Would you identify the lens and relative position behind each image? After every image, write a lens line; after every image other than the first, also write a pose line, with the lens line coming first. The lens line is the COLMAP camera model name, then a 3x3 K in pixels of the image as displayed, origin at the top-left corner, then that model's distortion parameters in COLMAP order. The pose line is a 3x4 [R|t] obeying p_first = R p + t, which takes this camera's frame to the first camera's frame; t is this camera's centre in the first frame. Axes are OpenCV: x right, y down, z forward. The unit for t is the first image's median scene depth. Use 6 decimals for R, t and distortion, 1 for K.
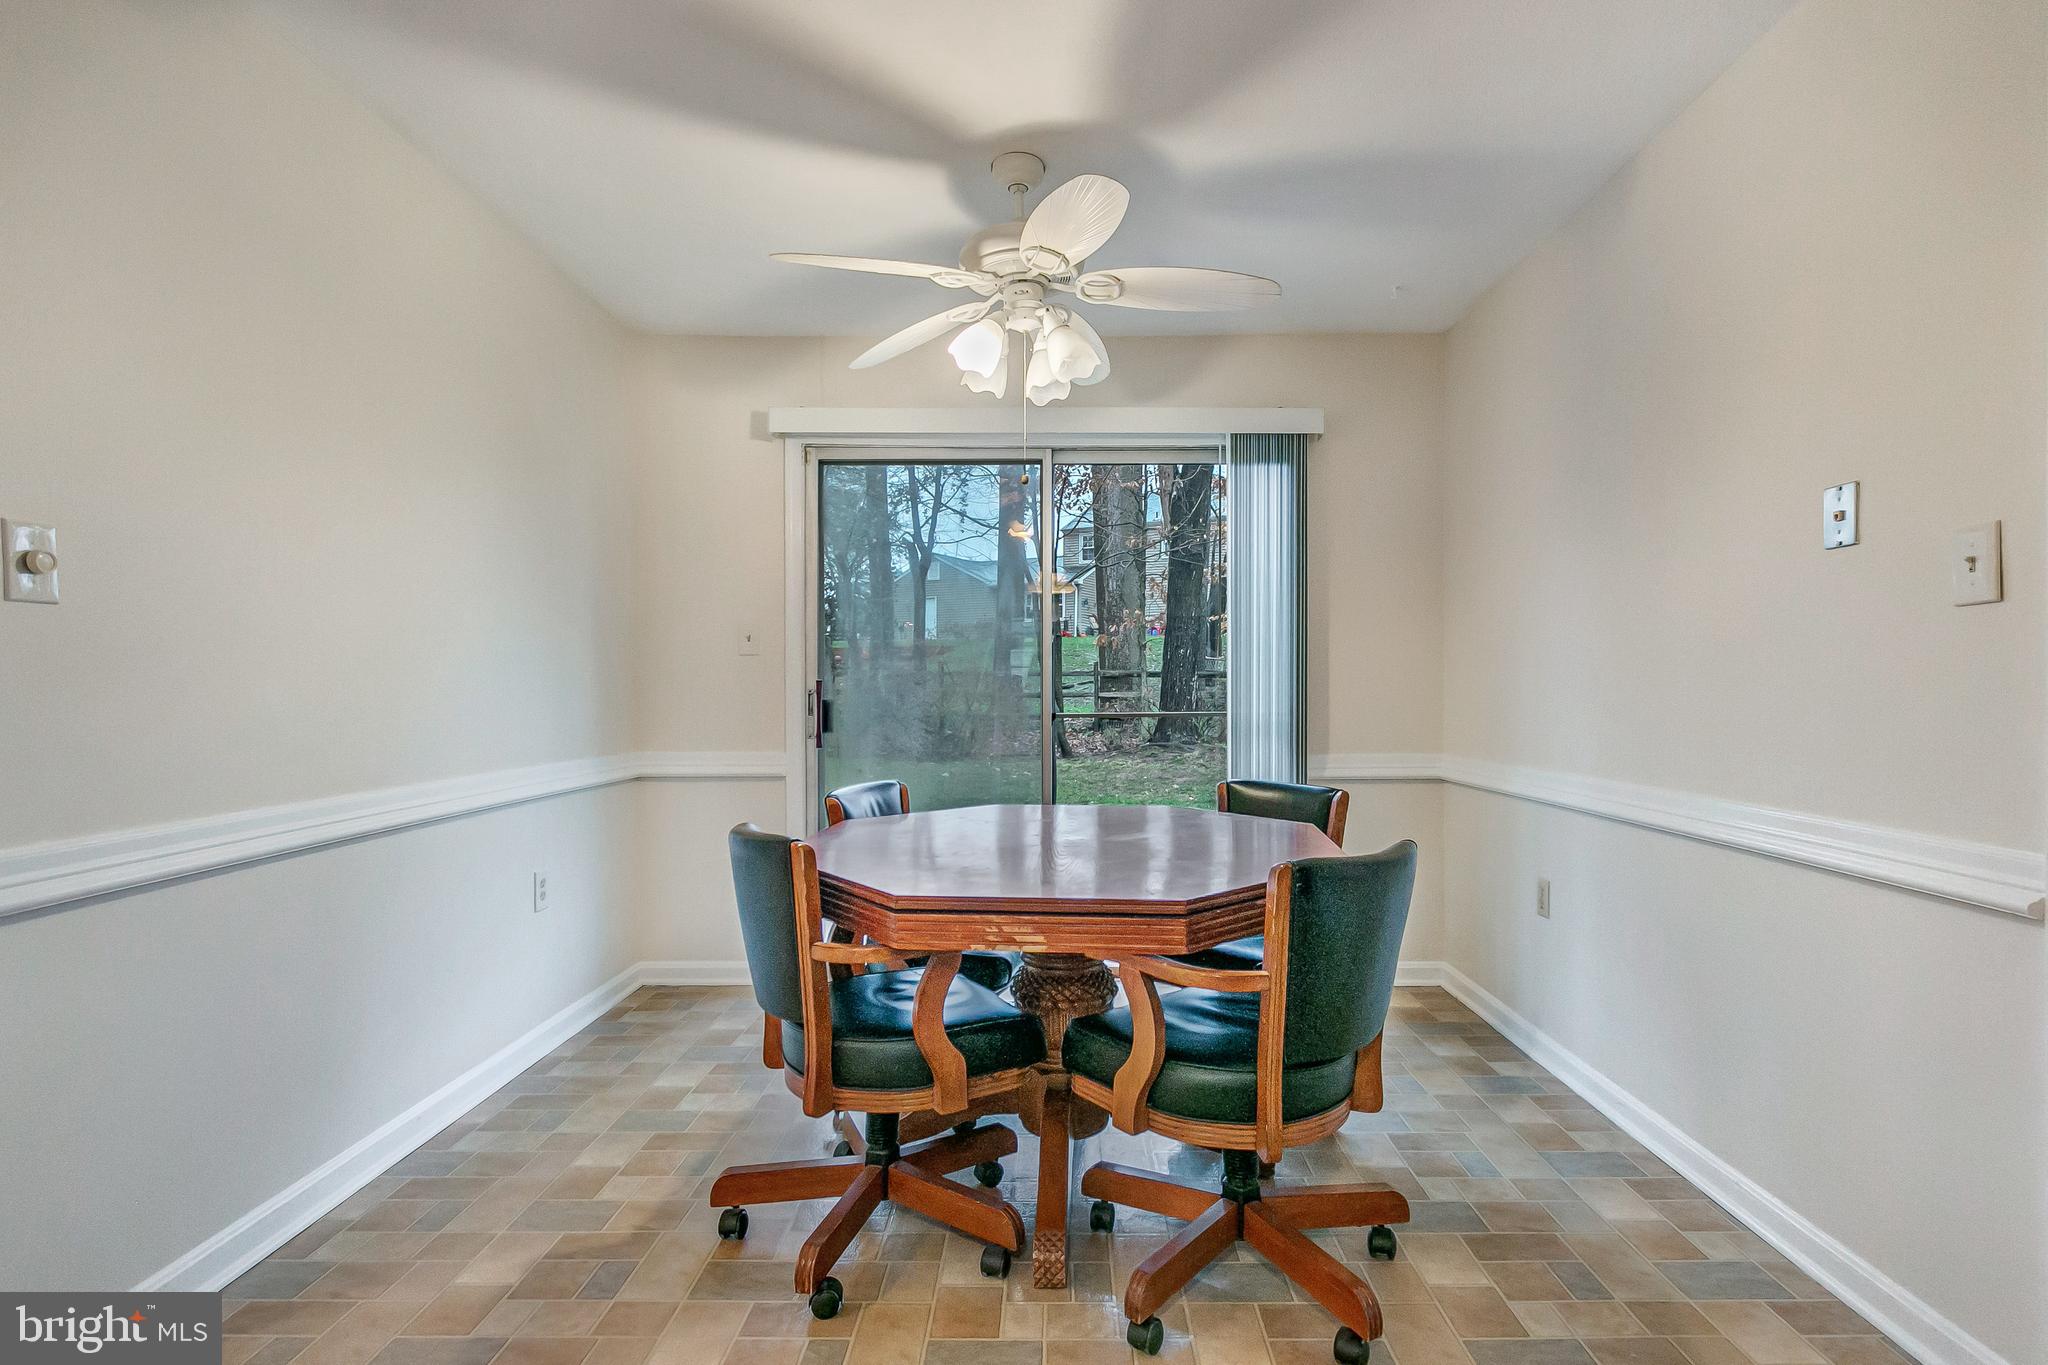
lens RADIAL K [[958.4, 0, 1024.0], [0, 958.4, 682.5], [0, 0, 1]] dist [-0.000241, 0.000220]
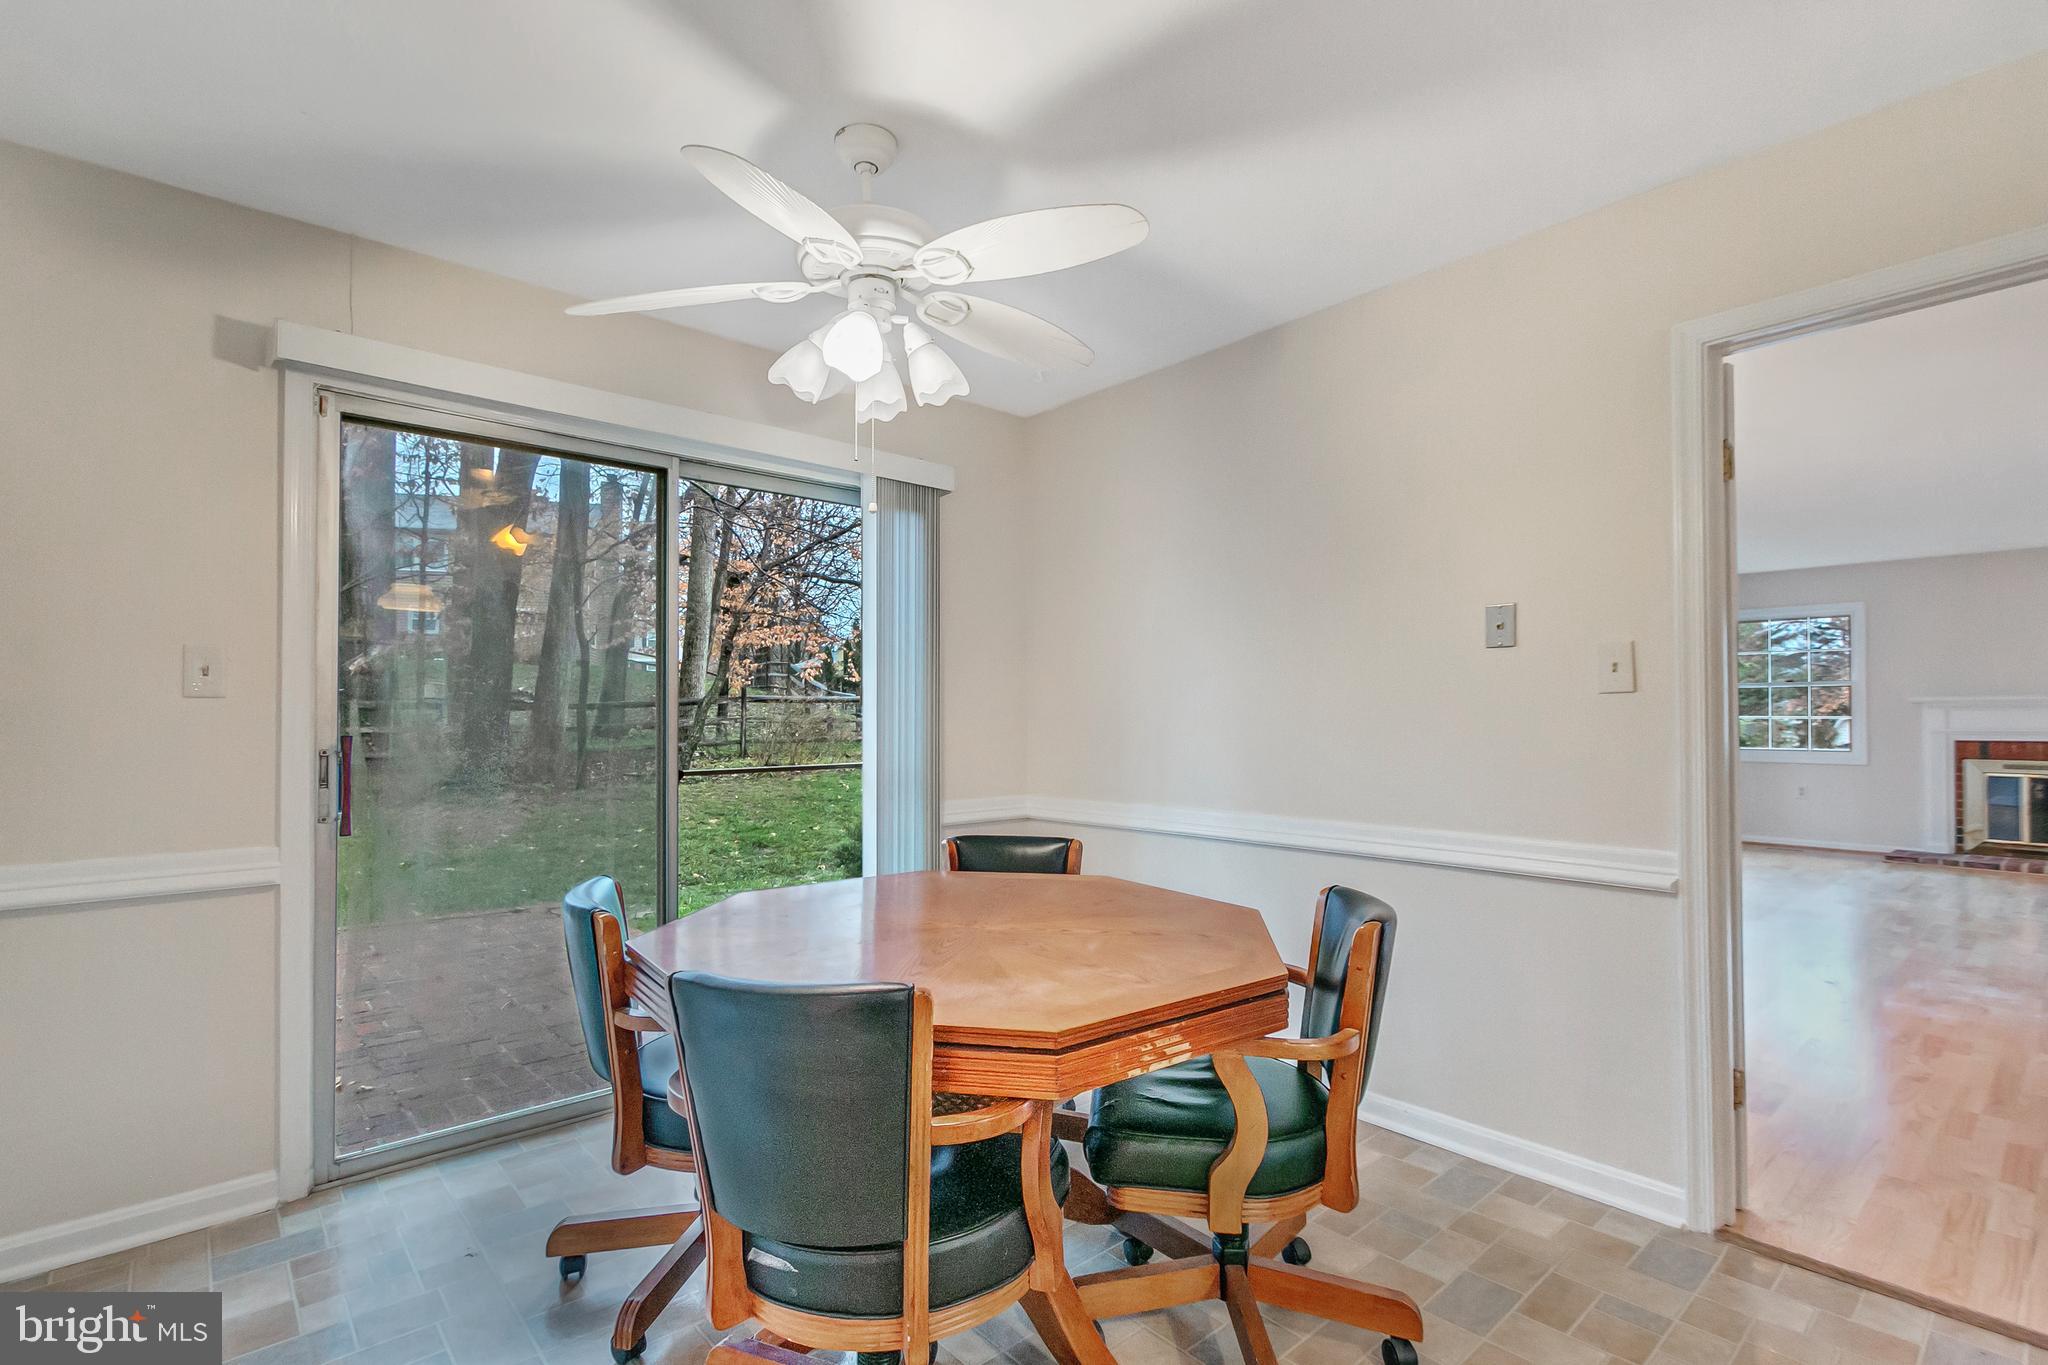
lens RADIAL K [[944.6, 0, 993.0], [0, 944.6, 689.9], [0, 0, 1]] dist [-0.001662, -0.000164]
pose [[0.759626, 0.018121, 0.650108, -0.607090], [-0.002277, 0.999680, -0.025203, -0.036380], [-0.650356, 0.017664, 0.759424, 0.385433]]
